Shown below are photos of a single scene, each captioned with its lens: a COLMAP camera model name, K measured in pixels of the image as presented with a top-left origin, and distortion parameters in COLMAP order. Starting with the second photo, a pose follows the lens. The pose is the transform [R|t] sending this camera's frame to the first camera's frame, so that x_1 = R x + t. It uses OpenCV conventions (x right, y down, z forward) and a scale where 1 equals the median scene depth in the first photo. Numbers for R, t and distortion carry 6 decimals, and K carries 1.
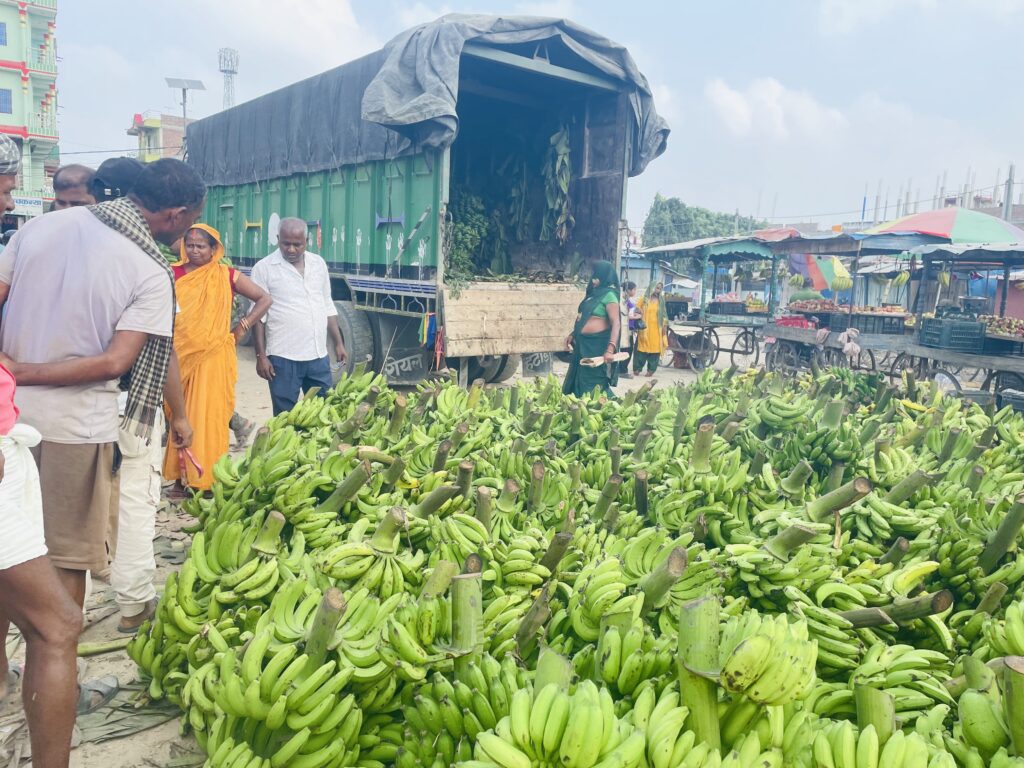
lens RADIAL K [[769.6, 0, 516.5], [0, 769.6, 391.1], [0, 0, 1]] dist [0.090411, -0.115438]
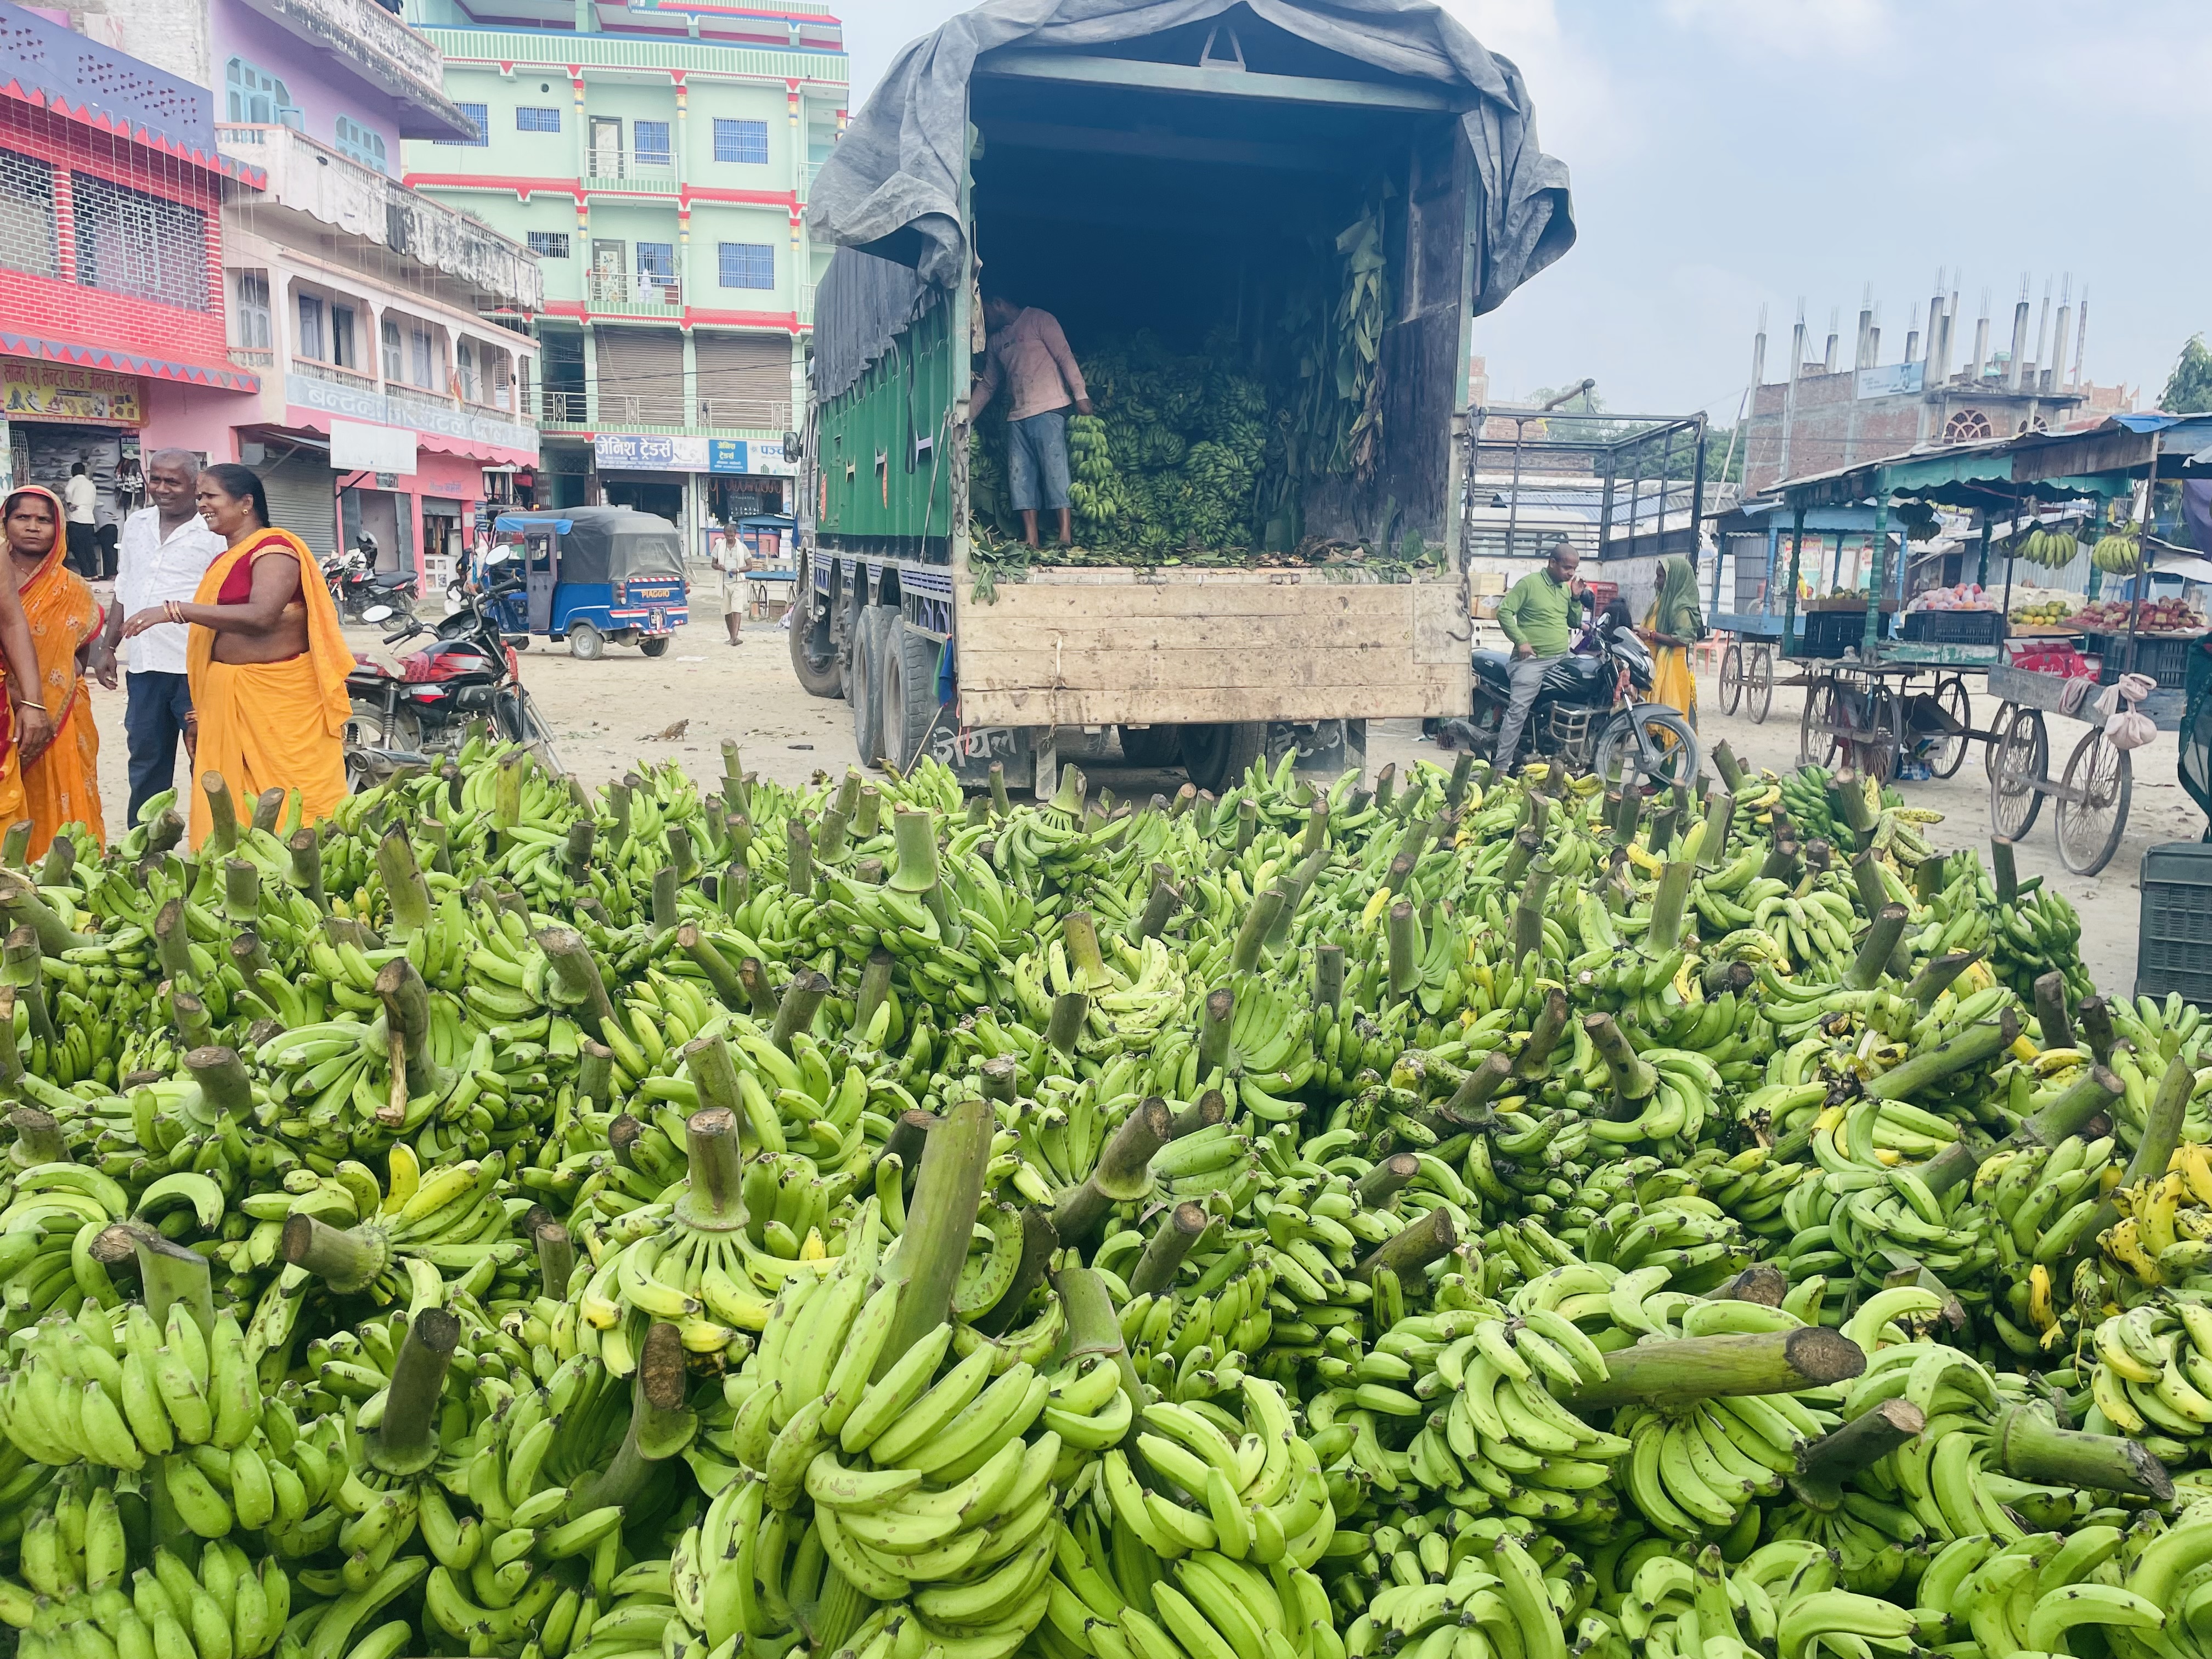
lens RADIAL K [[1662.5, 0, 1122.0], [0, 1662.5, 842.2], [0, 0, 1]] dist [0.090411, -0.115438]
pose [[0.912750, 0.045218, -0.406009, 0.355479], [-0.040956, 0.998977, 0.019185, 0.002943], [0.406461, -0.000882, 0.913668, 0.086068]]
